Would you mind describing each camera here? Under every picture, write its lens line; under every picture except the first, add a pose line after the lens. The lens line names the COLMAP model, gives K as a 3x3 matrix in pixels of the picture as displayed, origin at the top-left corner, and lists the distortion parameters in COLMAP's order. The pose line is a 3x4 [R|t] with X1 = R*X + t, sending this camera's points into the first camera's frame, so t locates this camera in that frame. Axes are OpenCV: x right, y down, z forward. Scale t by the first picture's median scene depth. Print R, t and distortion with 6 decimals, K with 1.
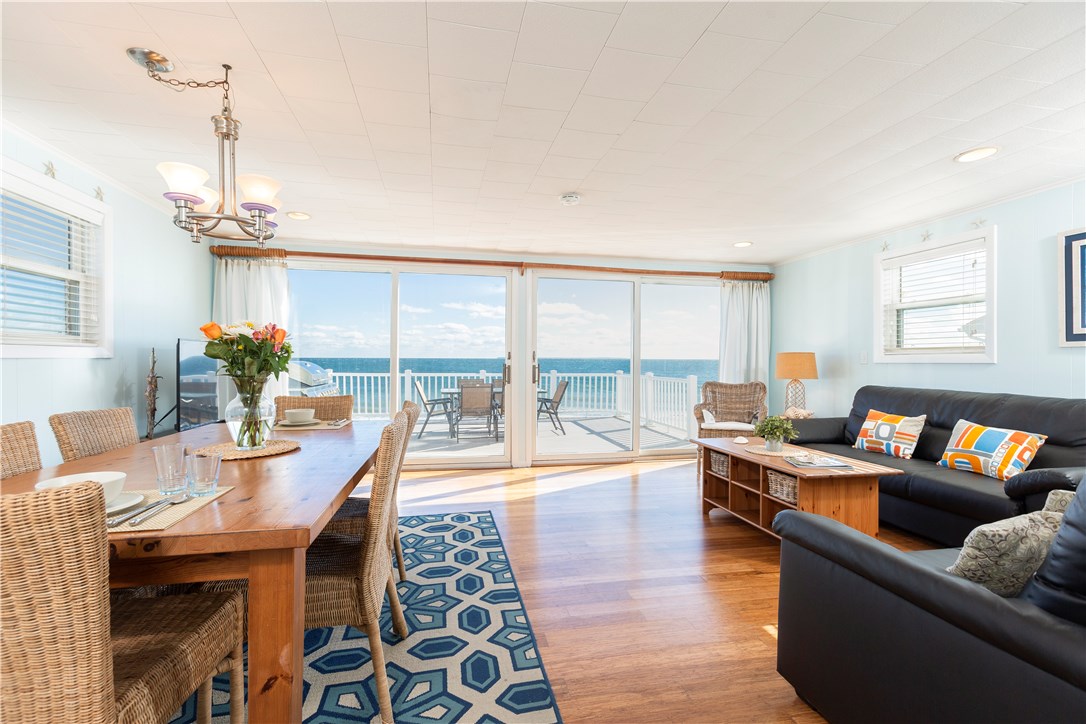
lens RADIAL K [[485.9, 0, 540.5], [0, 485.9, 360.6], [0, 0, 1]] dist [0.001444, 0.000617]
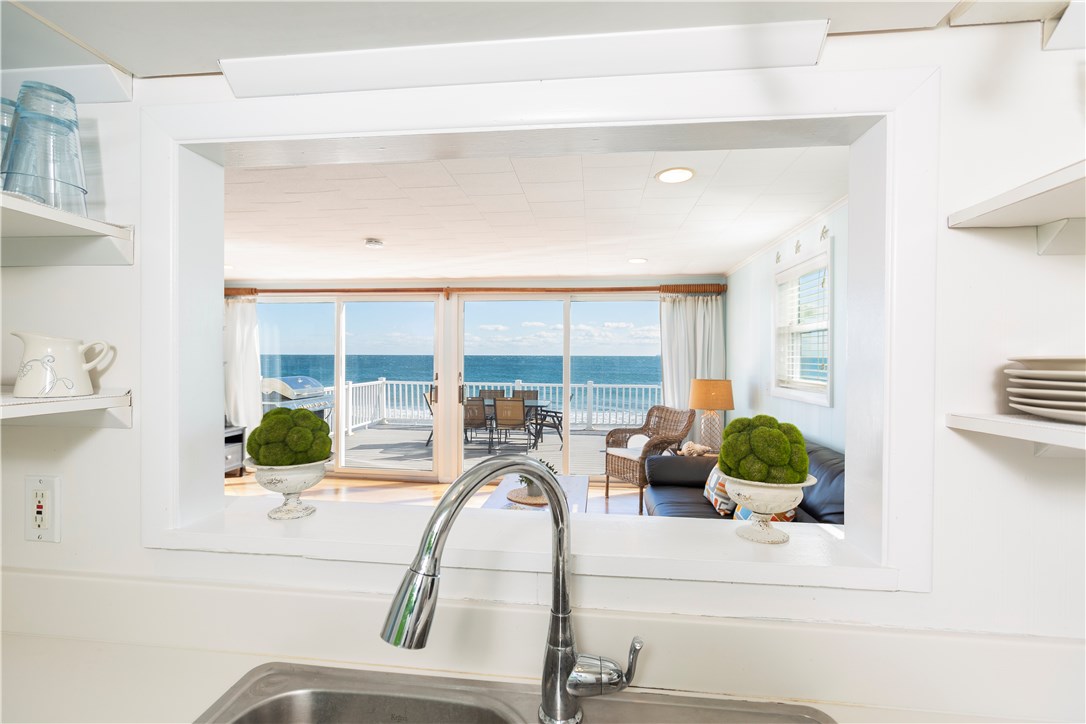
lens RADIAL K [[505.3, 0, 537.6], [0, 505.3, 359.1], [0, 0, 1]] dist [-0.019418, -0.000055]
pose [[0.949335, 0.002679, -0.314256, 0.501670], [-0.002229, 0.999996, 0.001793, -0.051150], [0.314259, -0.001002, 0.949337, 0.031544]]
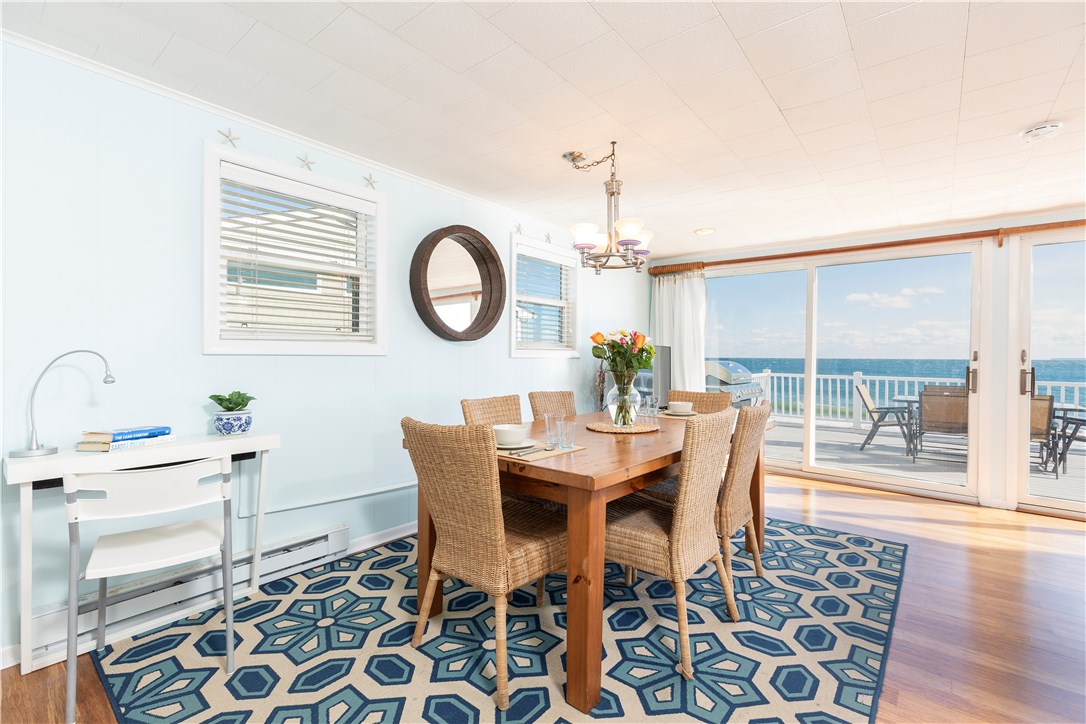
lens RADIAL K [[484.0, 0, 534.9], [0, 484.0, 359.8], [0, 0, 1]] dist [0.001259, 0.000616]
pose [[0.618672, 0.006164, -0.785625, 0.106748], [-0.007513, 0.999970, 0.001929, -0.000202], [0.785614, 0.004709, 0.618699, -0.000907]]
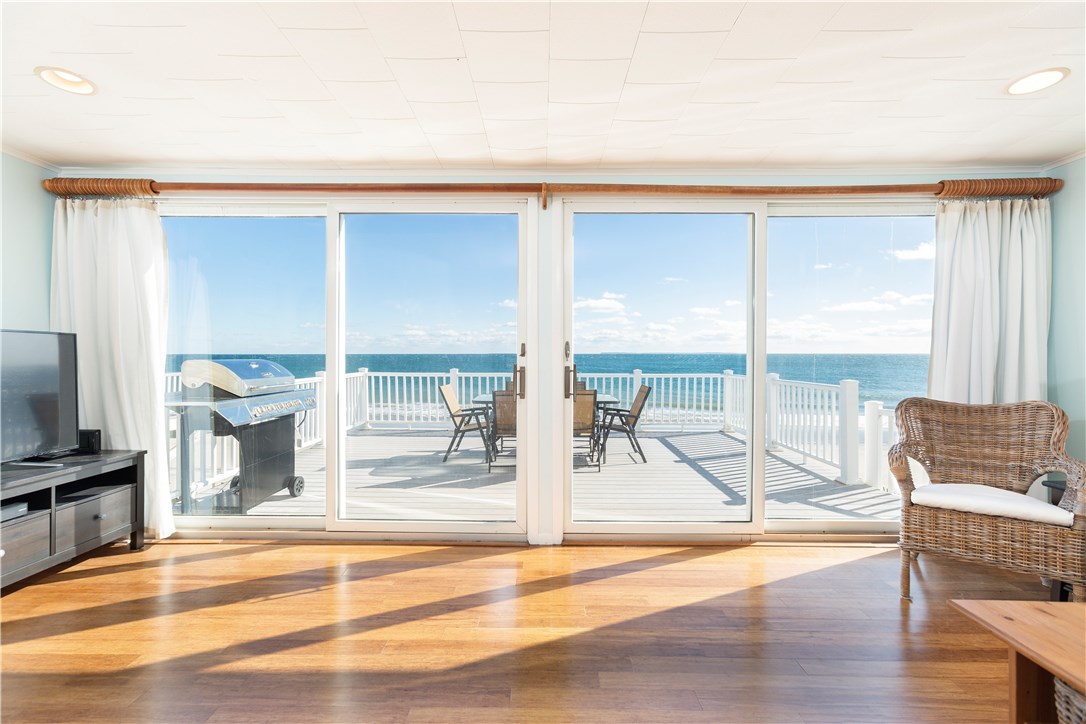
lens RADIAL K [[484.0, 0, 534.9], [0, 484.0, 359.8], [0, 0, 1]] dist [0.001259, 0.000616]
pose [[0.975815, -0.000849, -0.218596, 0.077549], [0.002272, 0.999978, 0.006259, -0.001522], [0.218586, -0.006605, 0.975795, 0.457232]]
